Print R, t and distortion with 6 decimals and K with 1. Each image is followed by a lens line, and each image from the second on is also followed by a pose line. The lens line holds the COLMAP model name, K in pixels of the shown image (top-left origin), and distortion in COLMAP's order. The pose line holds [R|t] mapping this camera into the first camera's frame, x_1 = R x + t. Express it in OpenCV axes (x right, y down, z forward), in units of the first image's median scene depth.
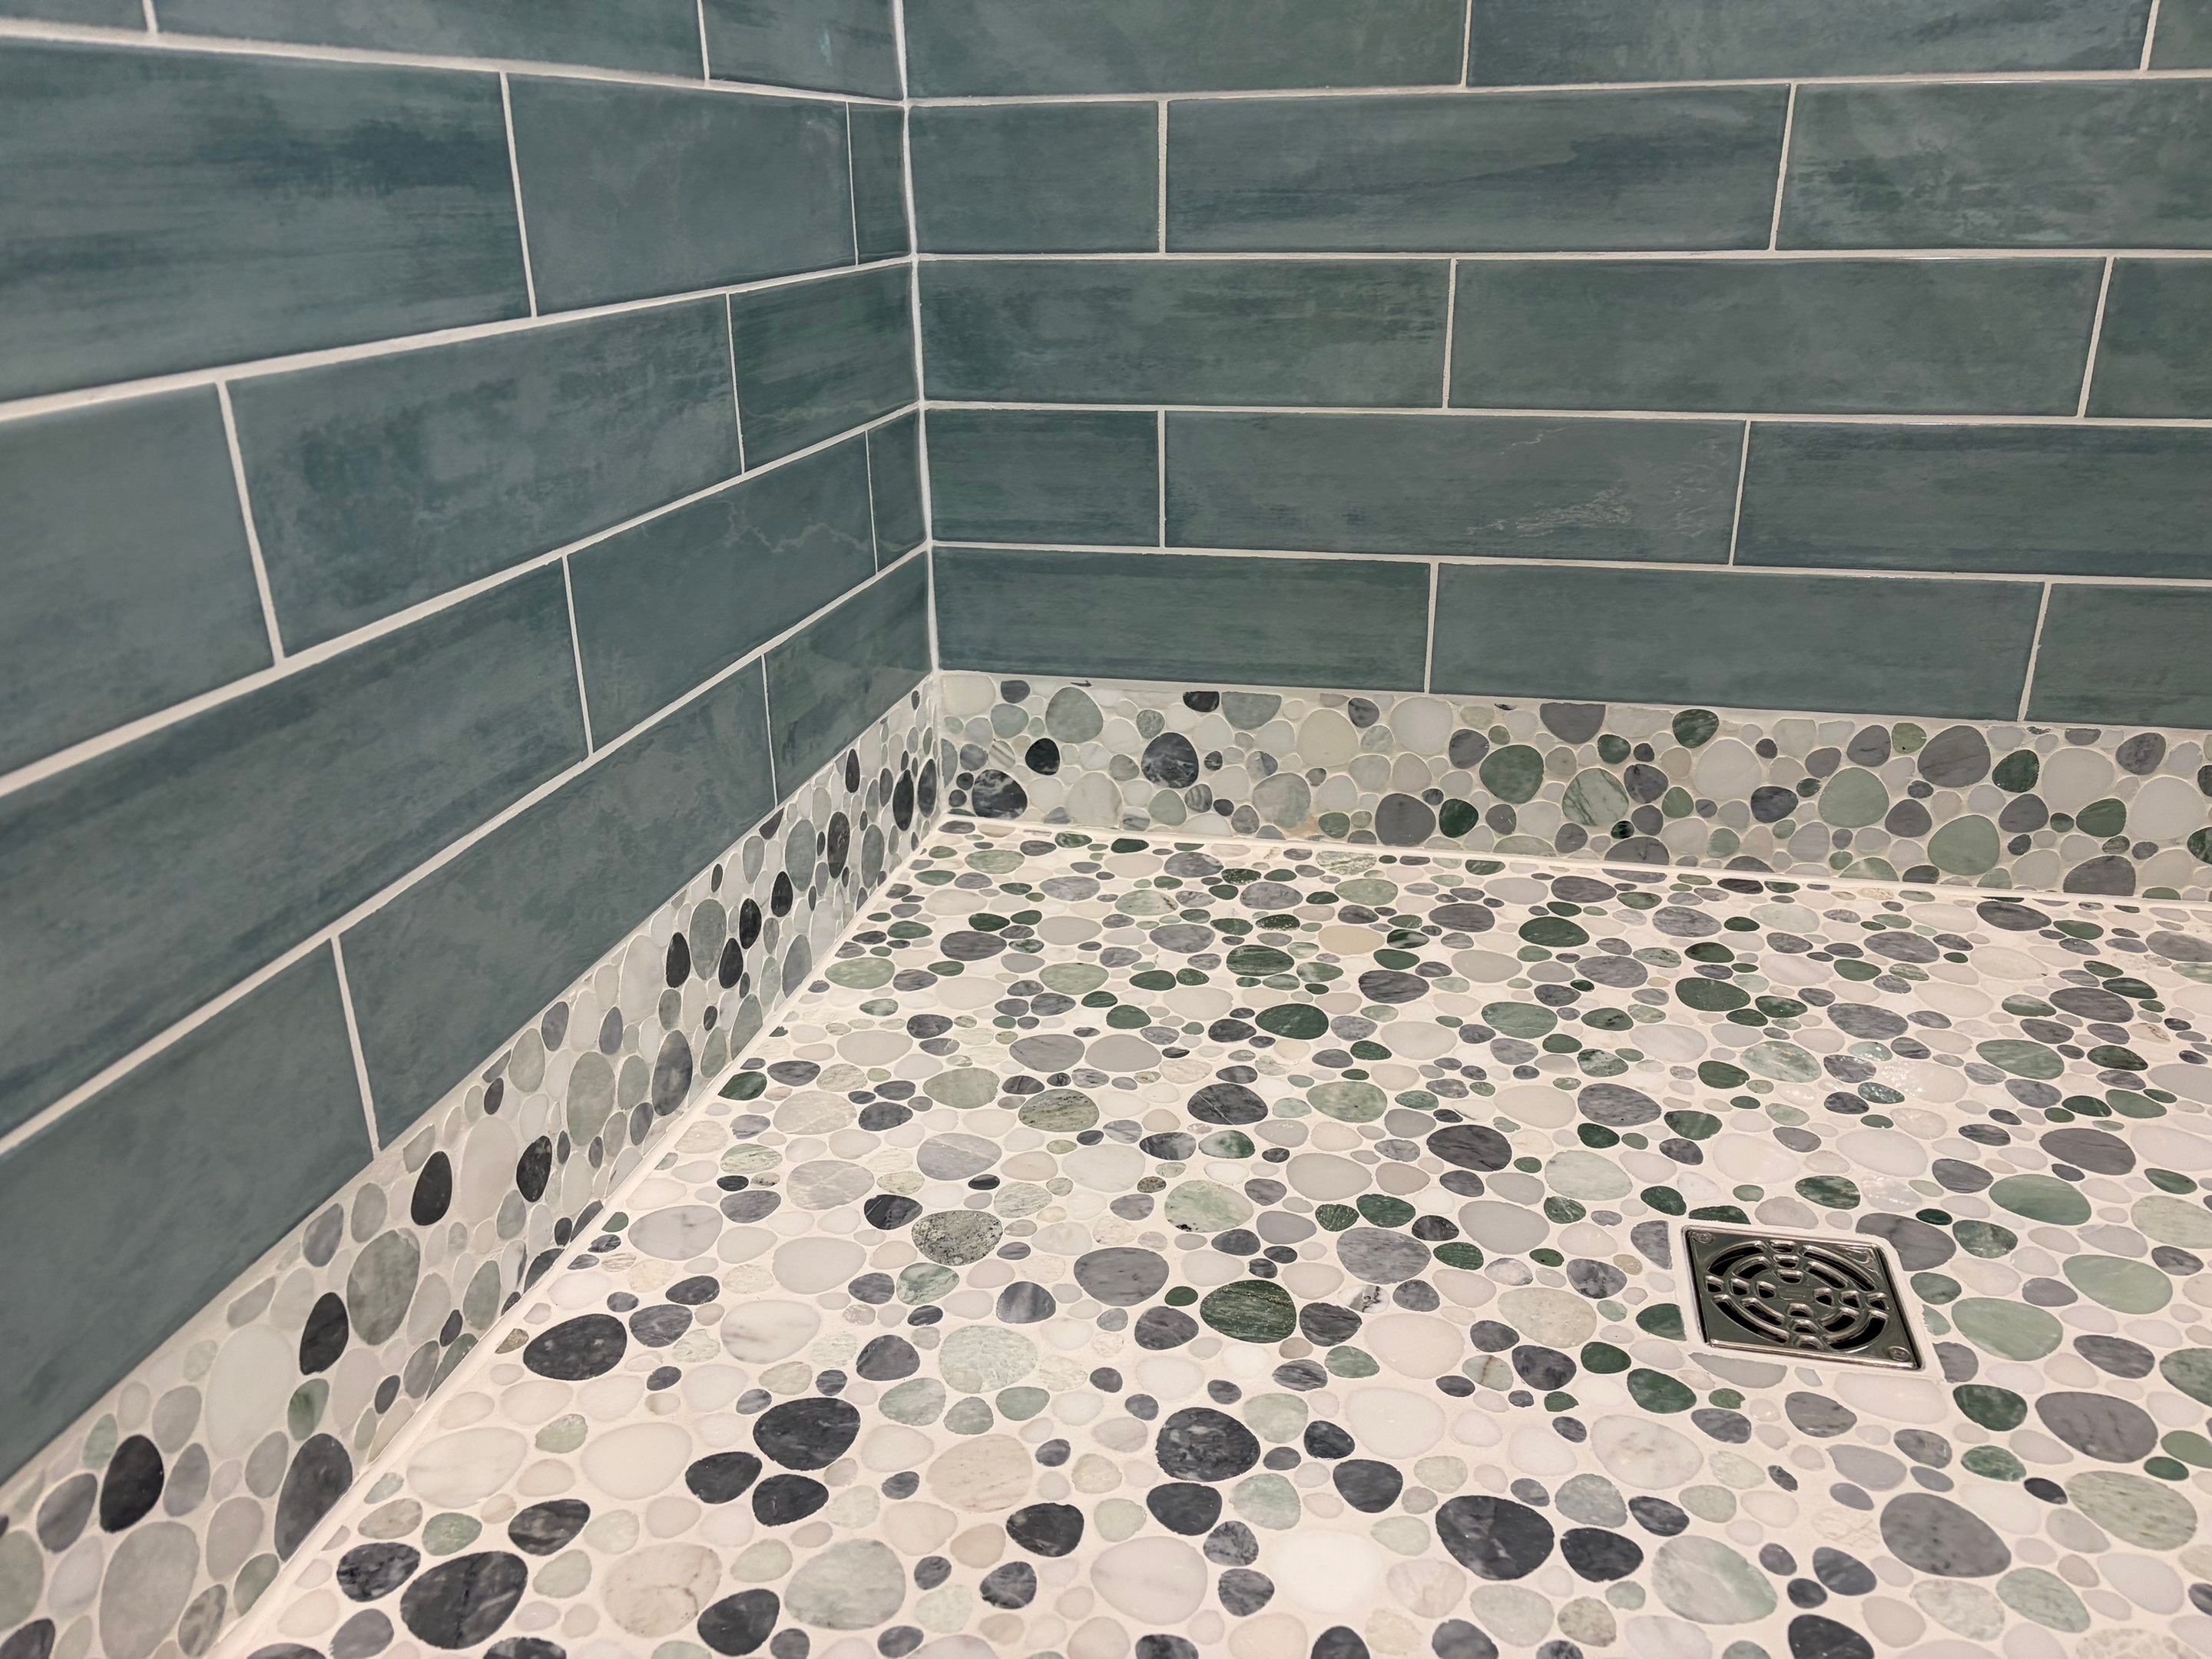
lens RADIAL K [[1657.8, 0, 1110.6], [0, 1657.8, 833.3], [0, 0, 1]] dist [0.048501, -0.058559]
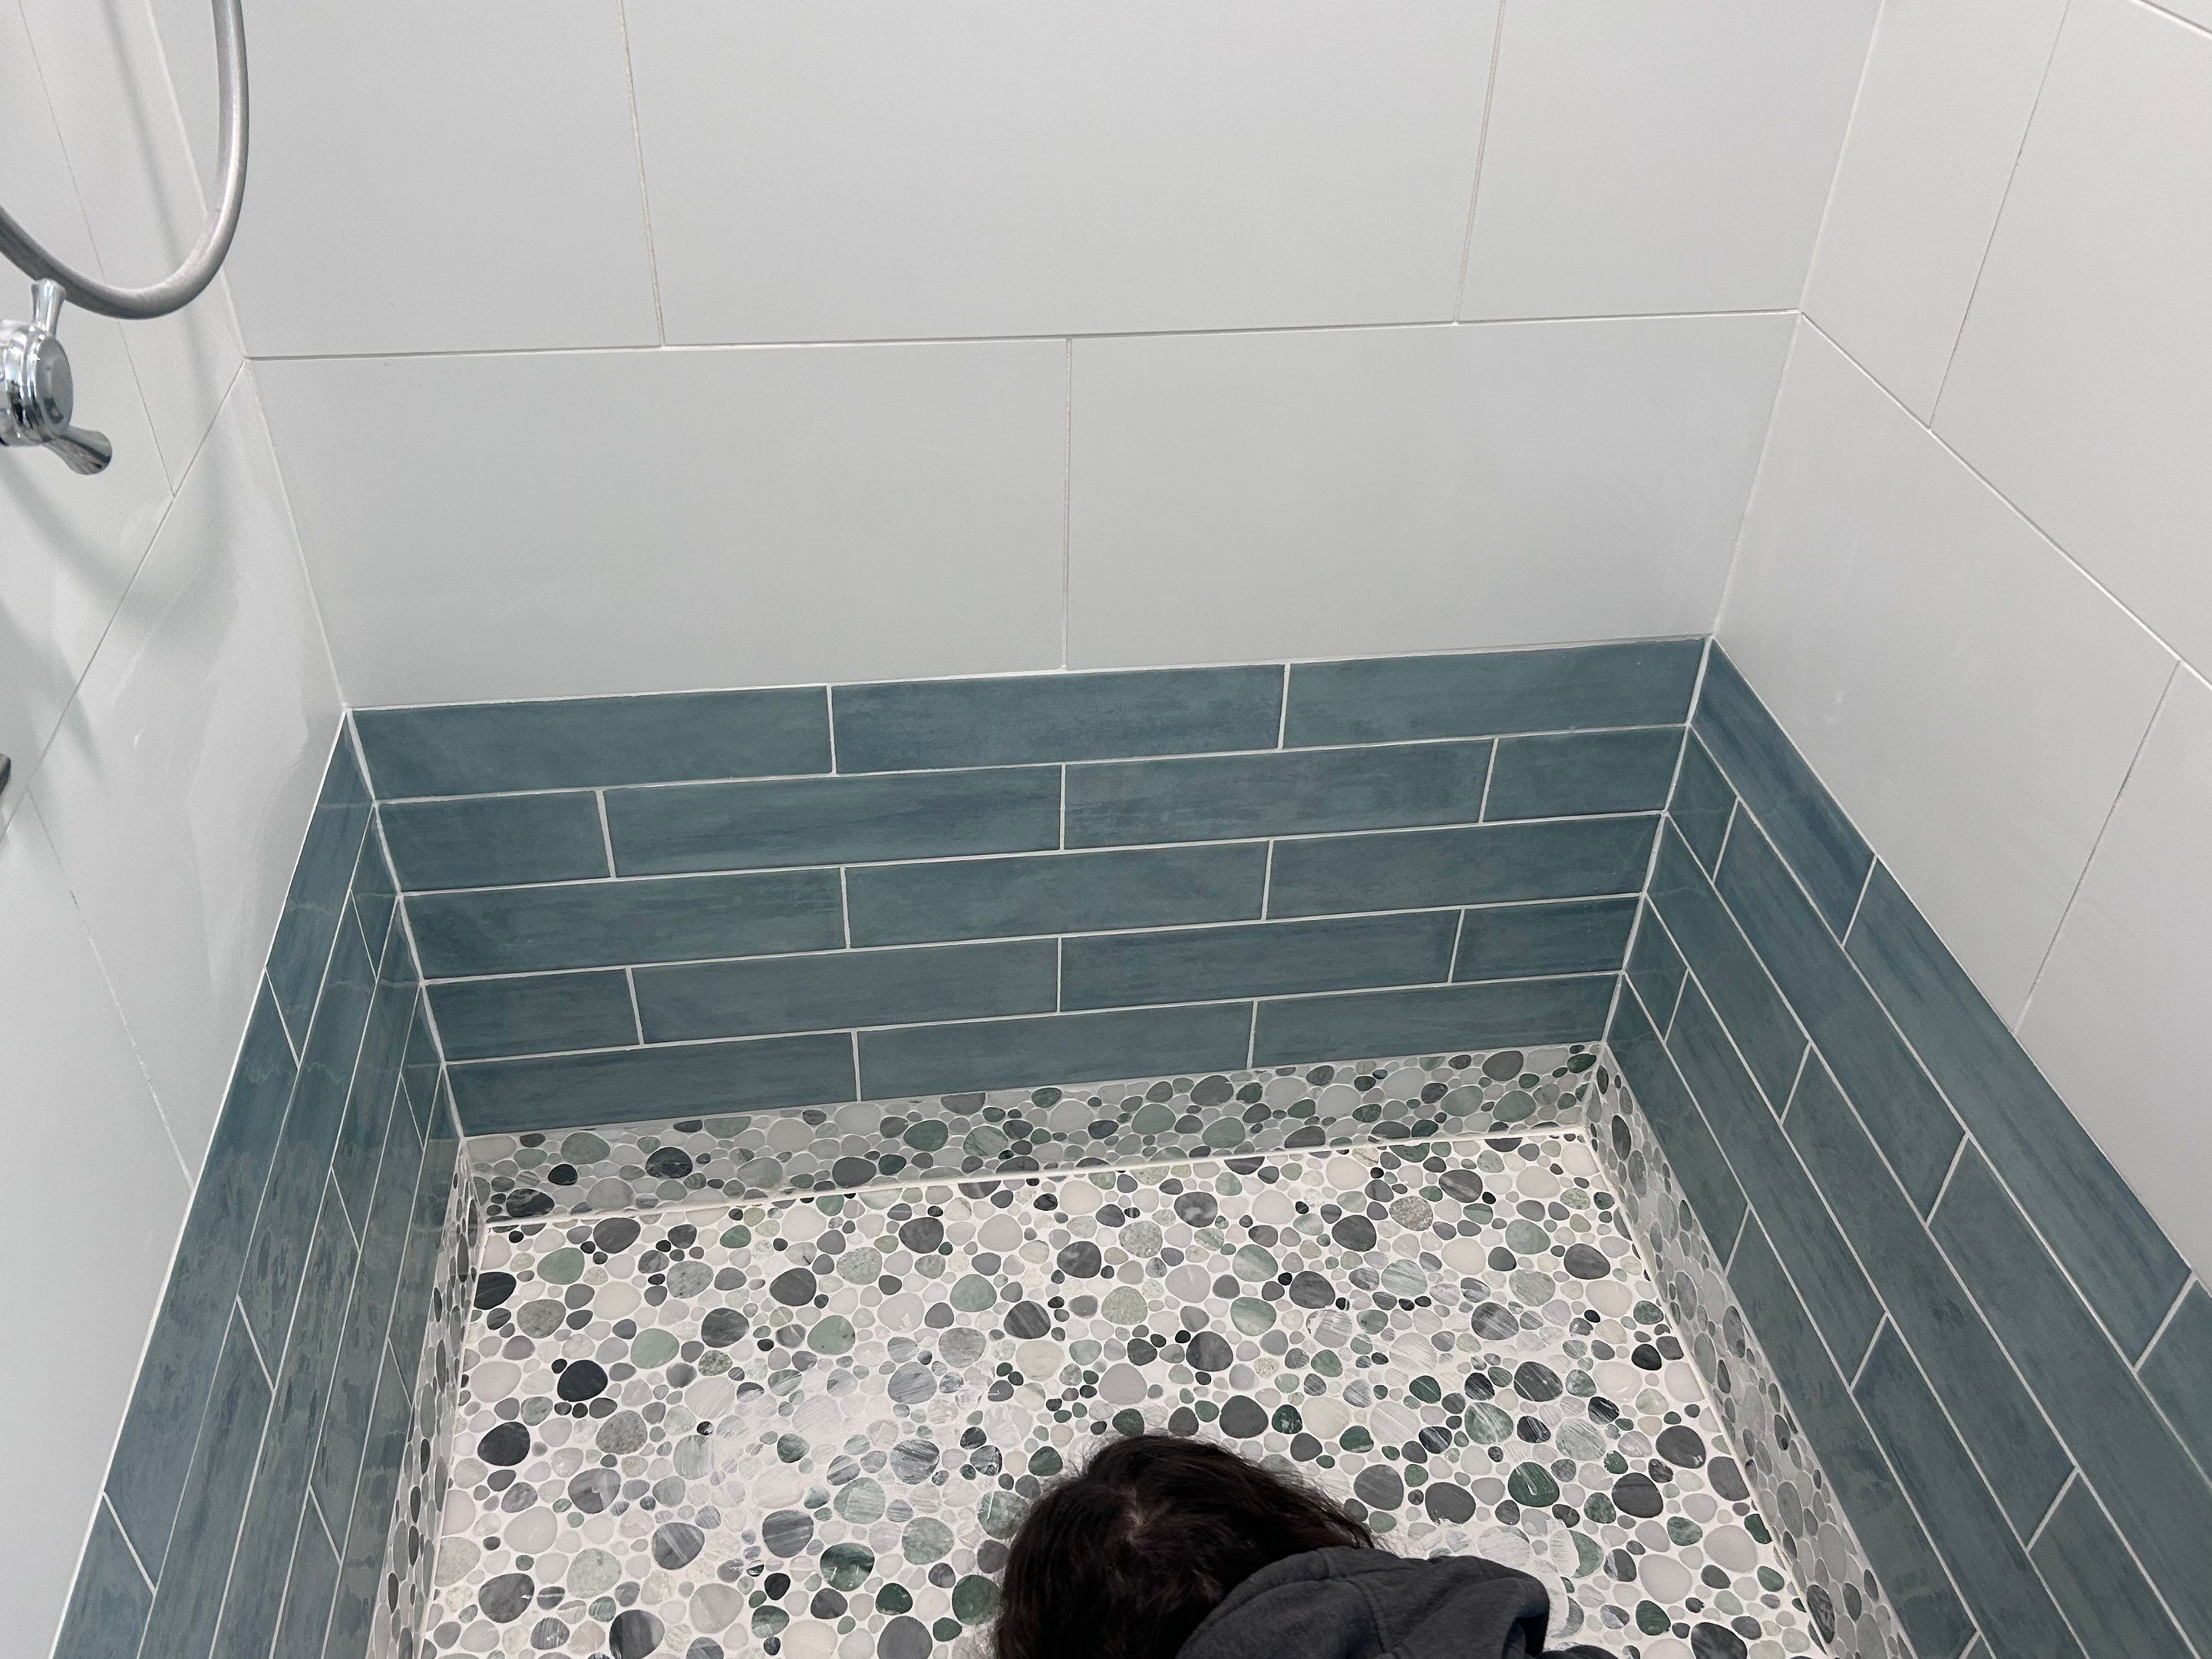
lens RADIAL K [[1883.6, 0, 1108.0], [0, 1883.6, 848.1], [0, 0, 1]] dist [0.108669, -0.128031]
pose [[0.934890, -0.186723, 0.301852, -0.049526], [0.091155, 0.948224, 0.304240, -0.771139], [-0.343032, -0.256915, 0.903506, -0.432711]]
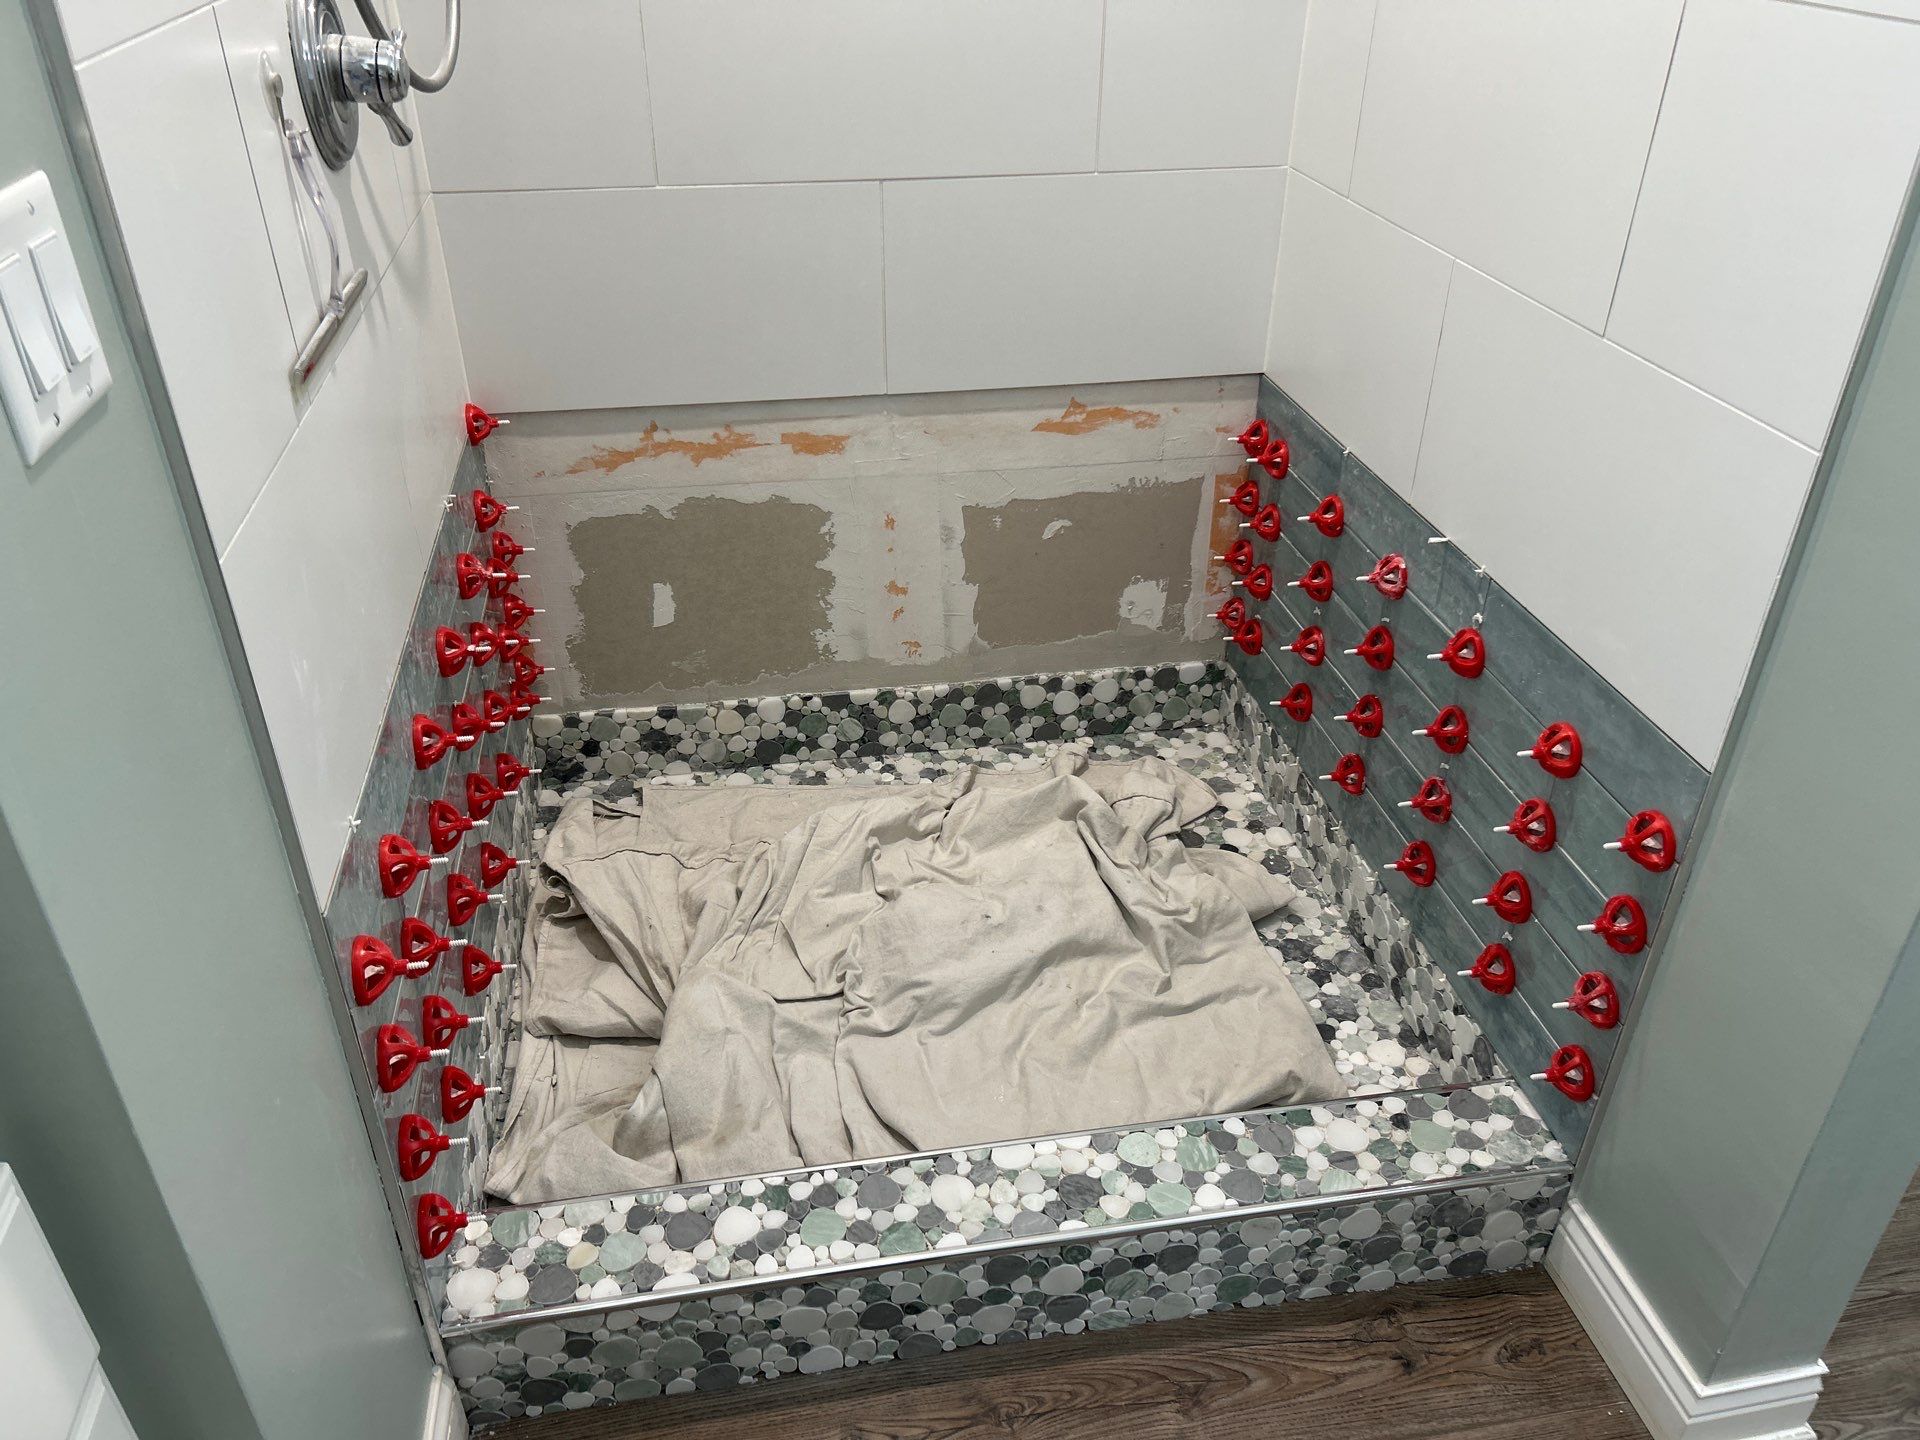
lens RADIAL K [[1439.0, 0, 954.6], [0, 1439.0, 718.9], [0, 0, 1]] dist [0.048501, -0.058559]
pose [[0.924379, -0.183841, 0.334253, -0.240764], [0.122826, 0.972987, 0.195473, -0.423597], [-0.361160, -0.139636, 0.921990, -0.902547]]
